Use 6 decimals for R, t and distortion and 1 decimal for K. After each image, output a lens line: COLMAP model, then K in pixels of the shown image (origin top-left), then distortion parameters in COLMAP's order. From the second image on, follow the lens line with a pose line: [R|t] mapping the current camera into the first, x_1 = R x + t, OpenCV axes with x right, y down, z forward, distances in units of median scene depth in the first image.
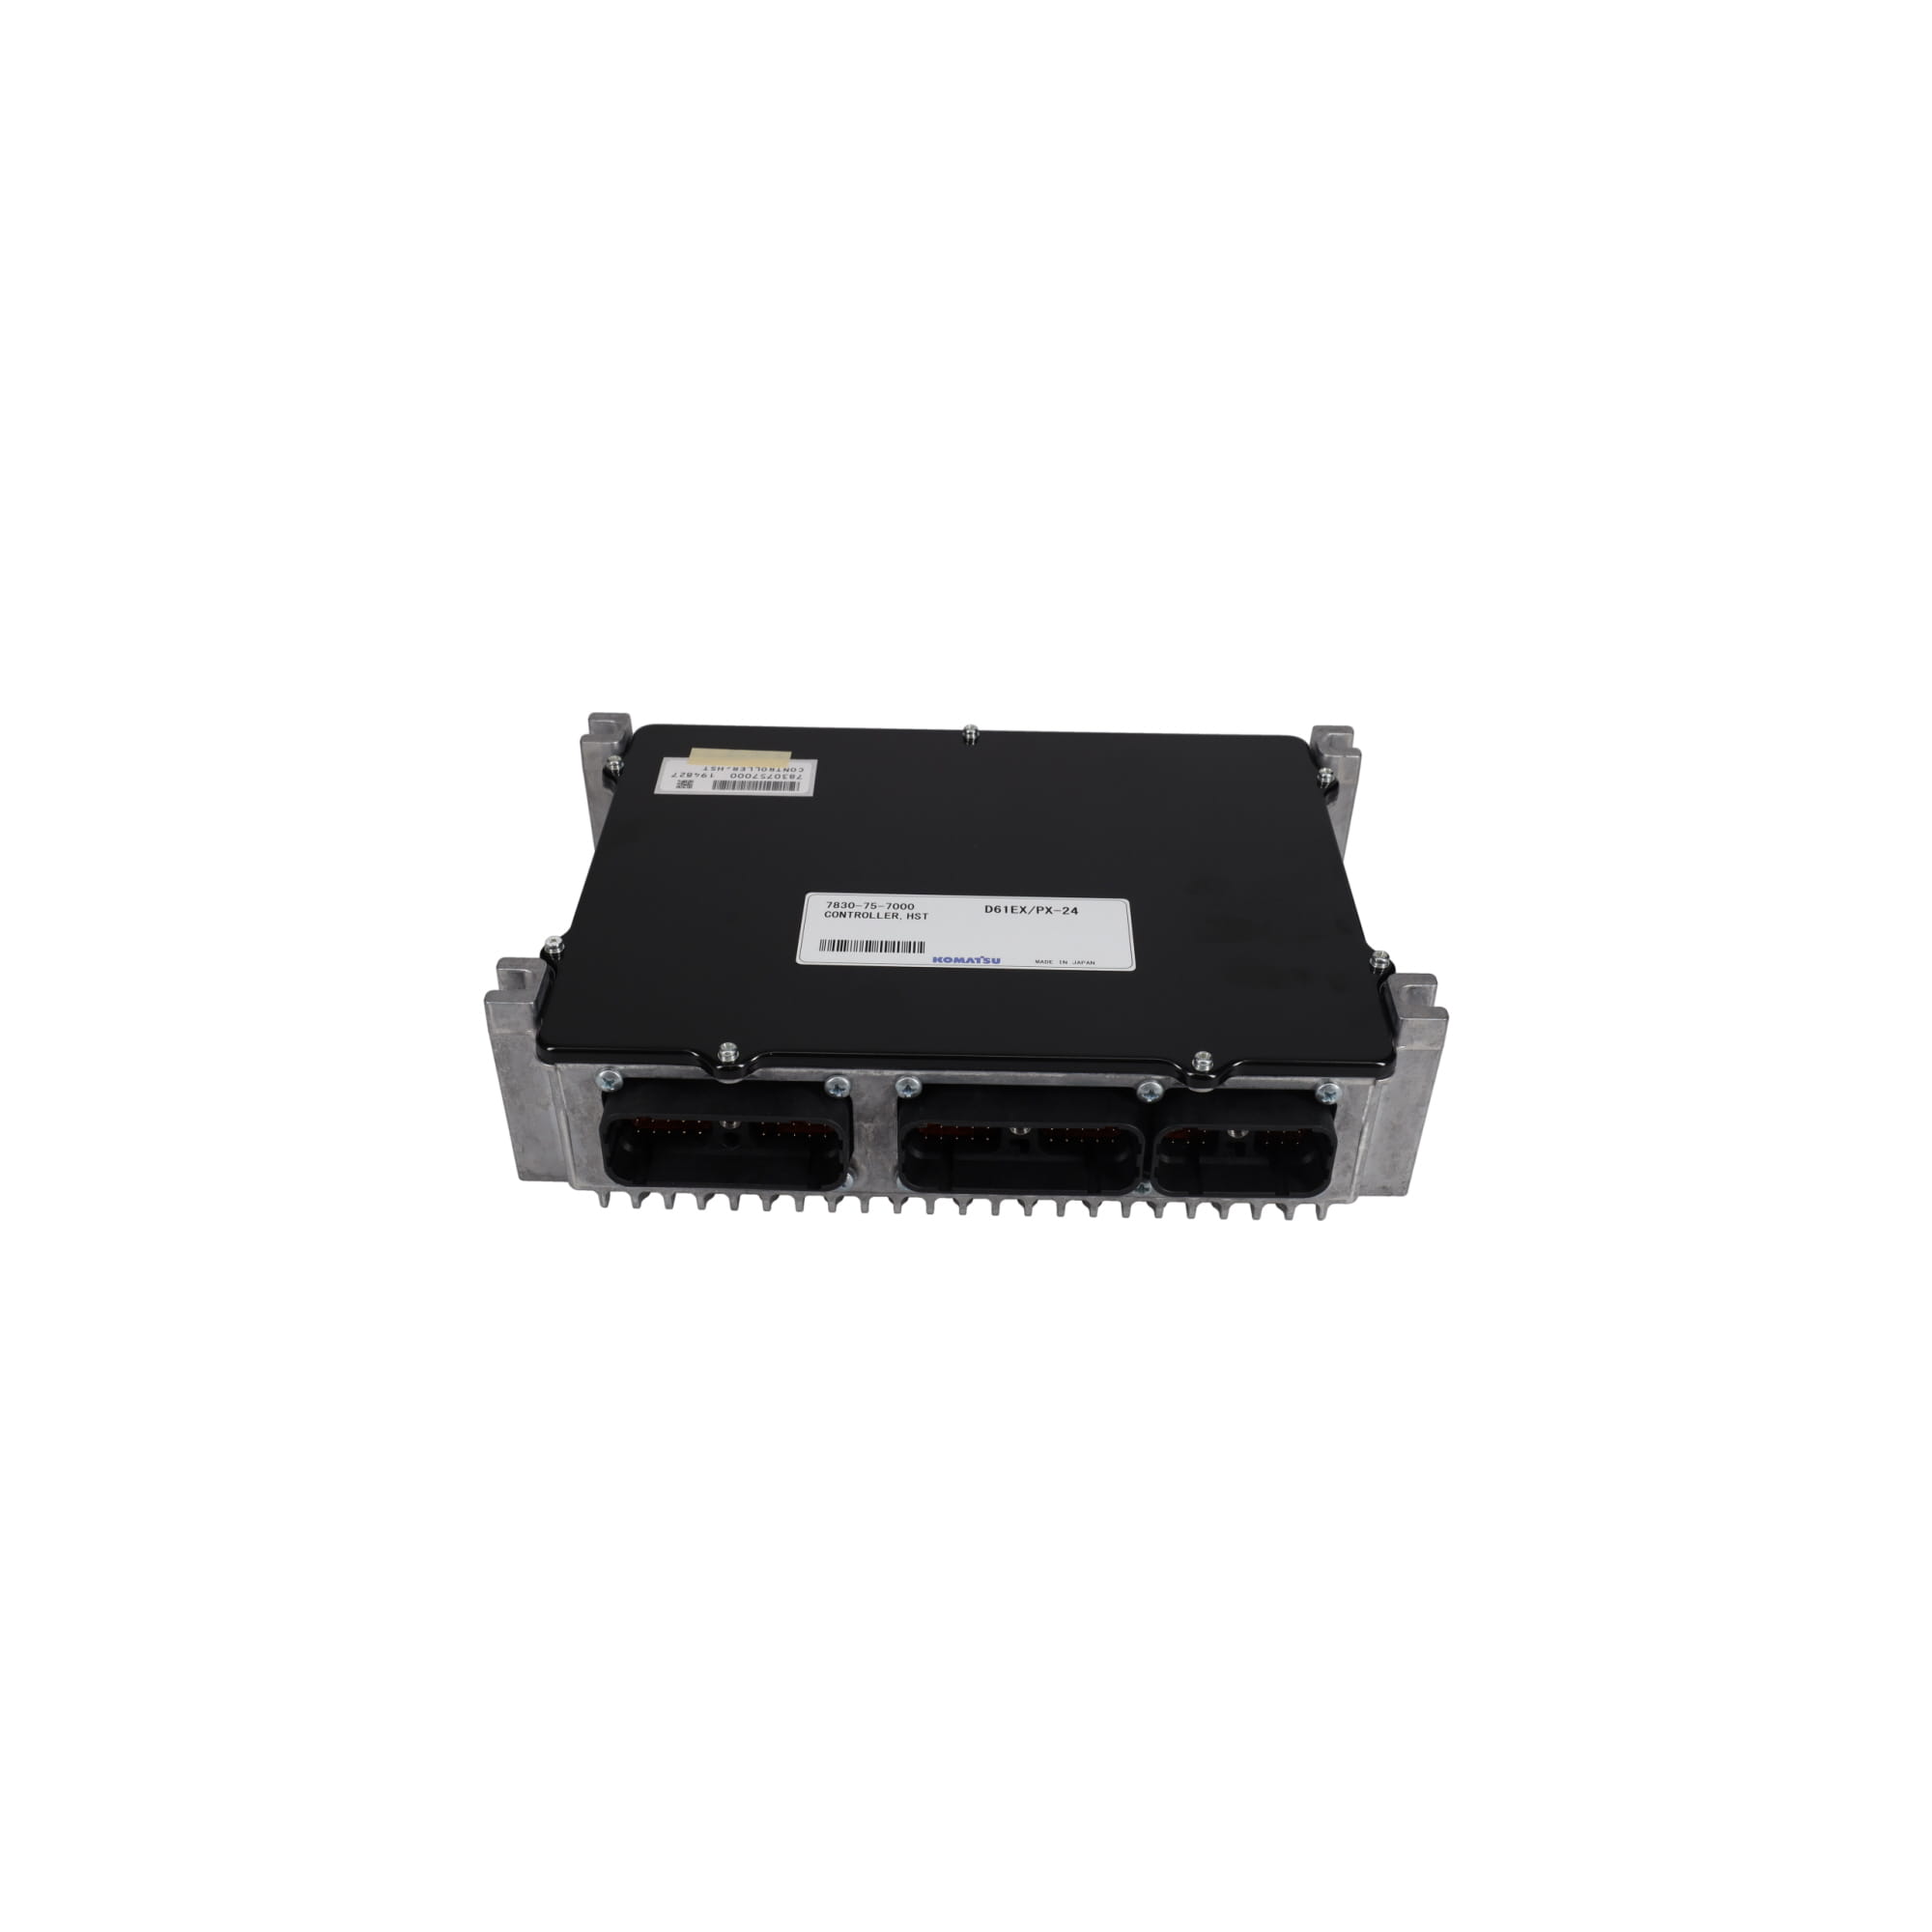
lens RADIAL K [[1688.6, 0, 966.0], [0, 1688.6, 966.0], [0, 0, 1]] dist [-0.002707, 0.000318]
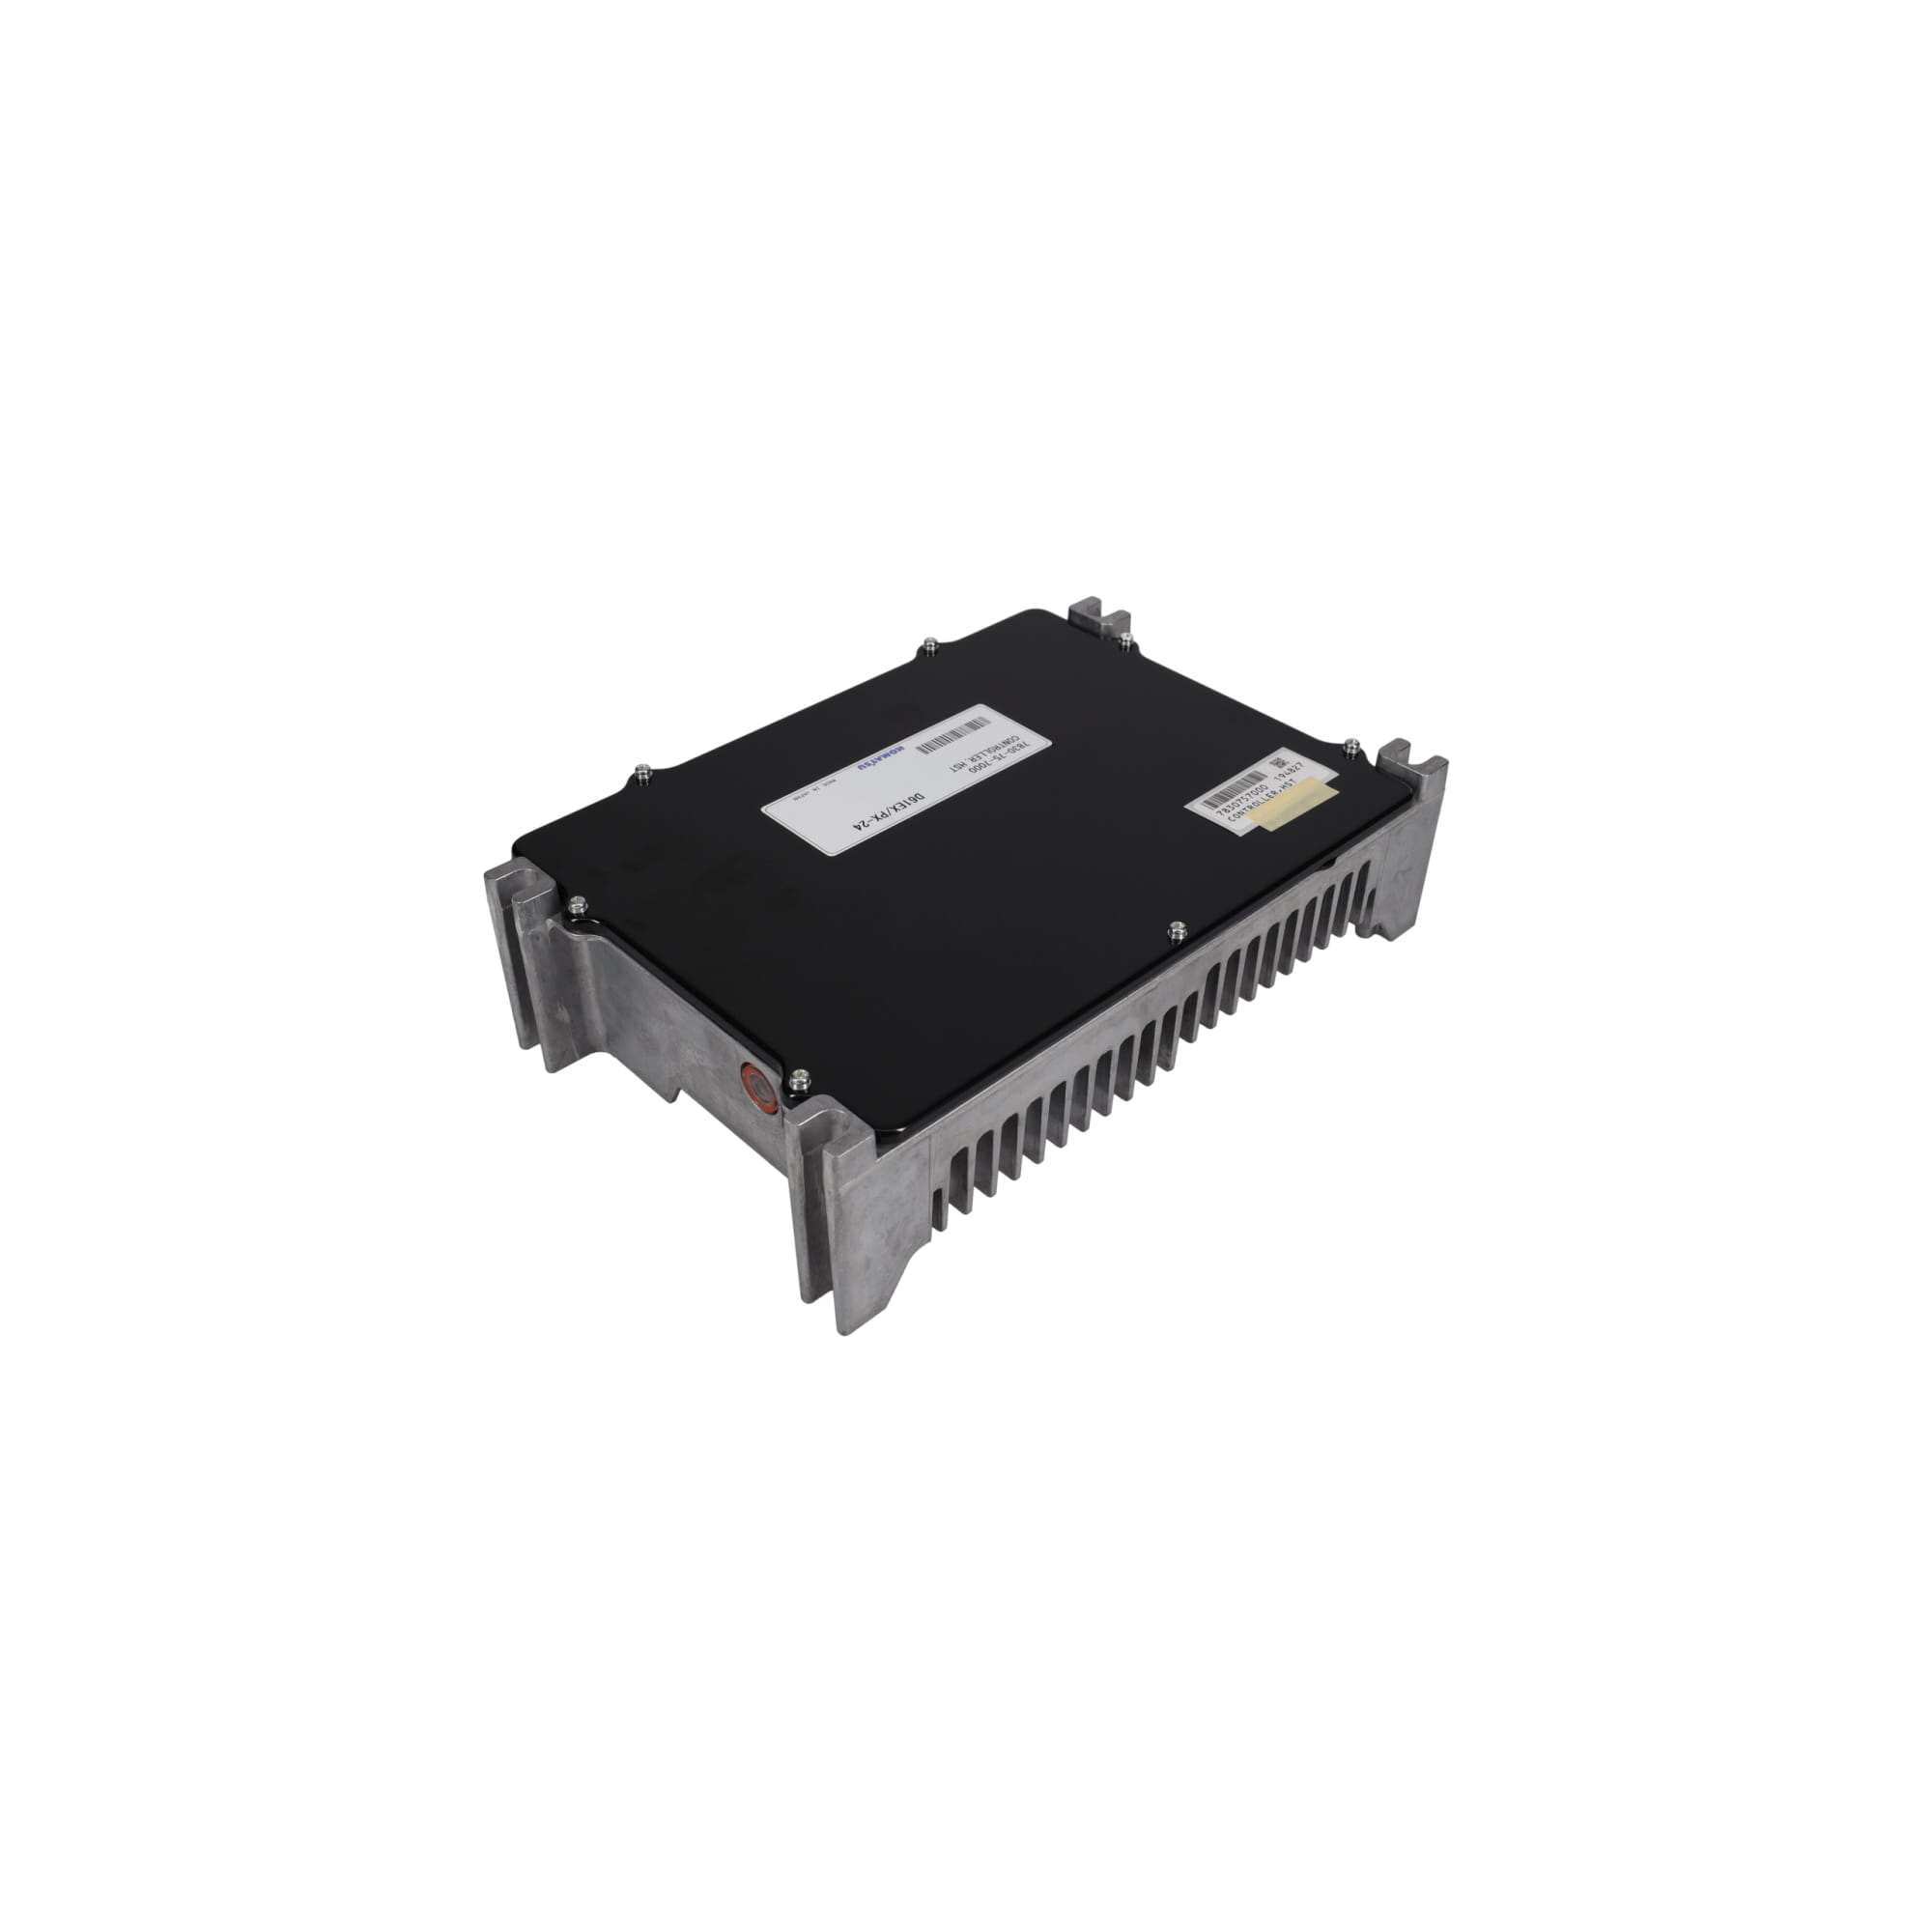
lens RADIAL K [[1688.6, 0, 966.0], [0, 1688.6, 966.0], [0, 0, 1]] dist [-0.002707, 0.000318]
pose [[-0.718066, 0.416562, -0.557546, 0.631430], [-0.439827, 0.349250, 0.827391, -0.891131], [0.539383, 0.839345, -0.067569, 1.170737]]
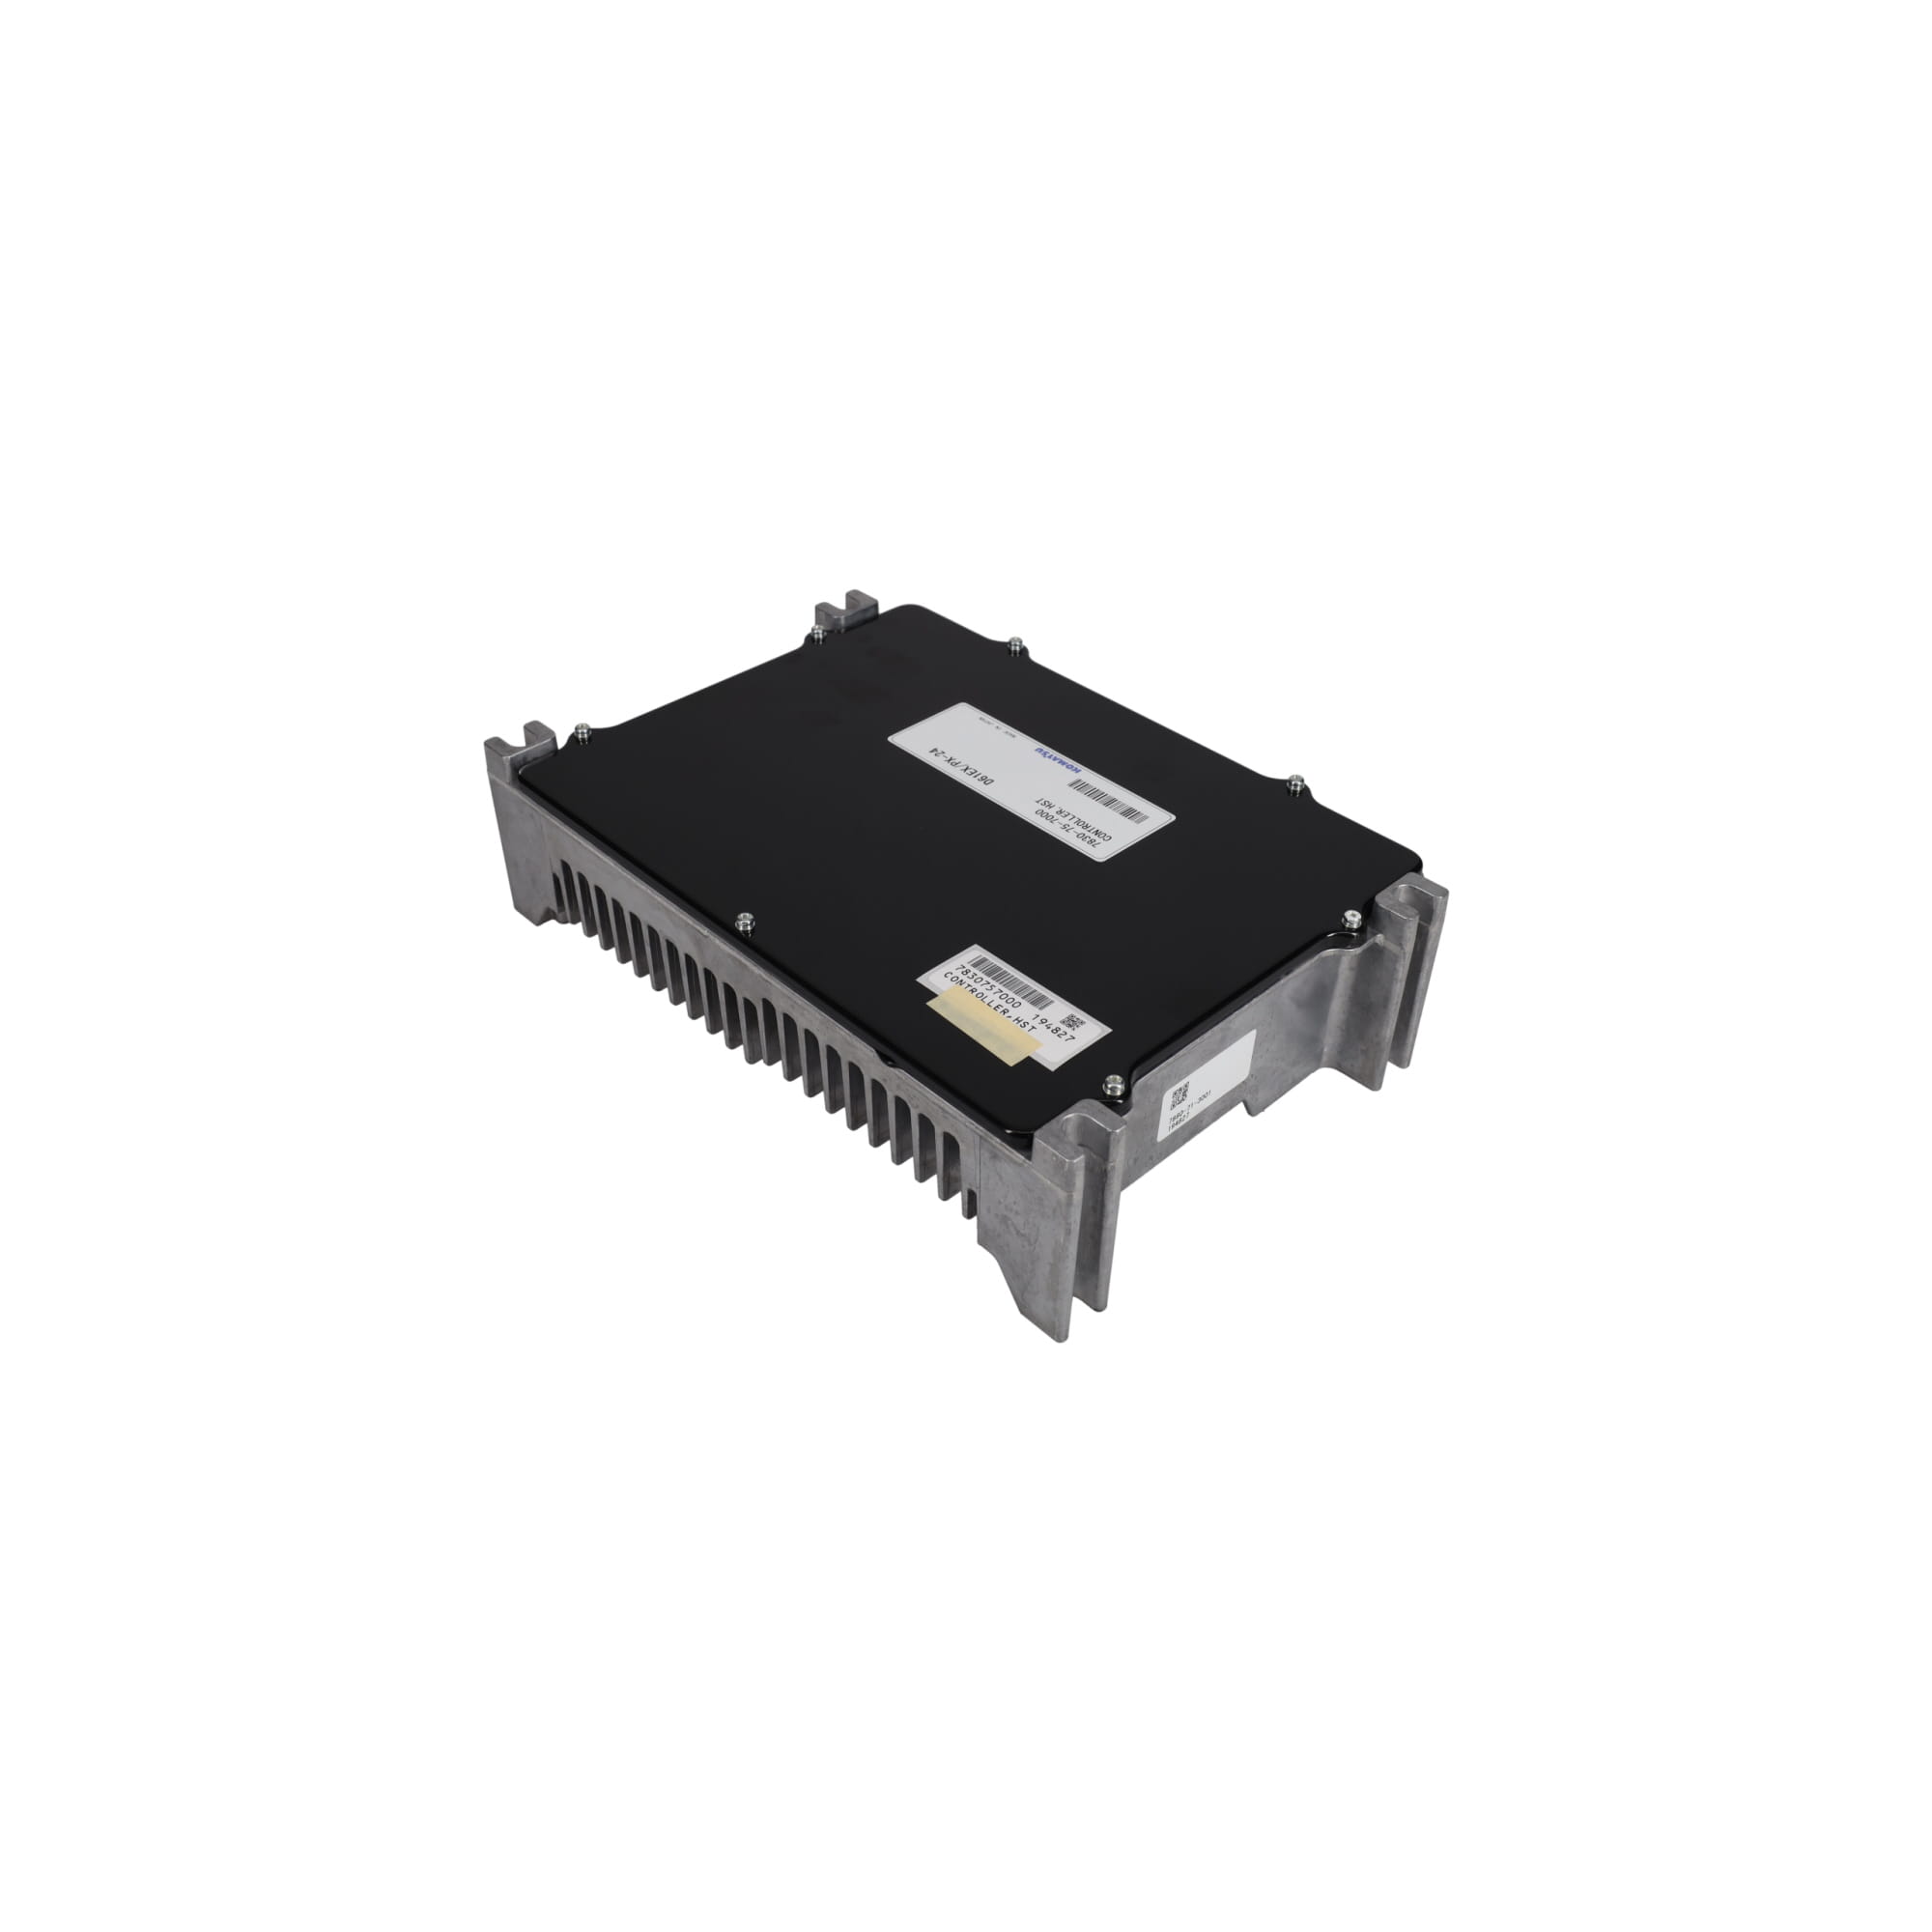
lens RADIAL K [[1688.6, 0, 966.0], [0, 1688.6, 966.0], [0, 0, 1]] dist [-0.002707, 0.000318]
pose [[-0.698968, -0.473010, 0.536382, -0.604297], [0.410676, 0.348553, 0.842530, -0.897587], [-0.585483, 0.809180, -0.049374, 1.148137]]
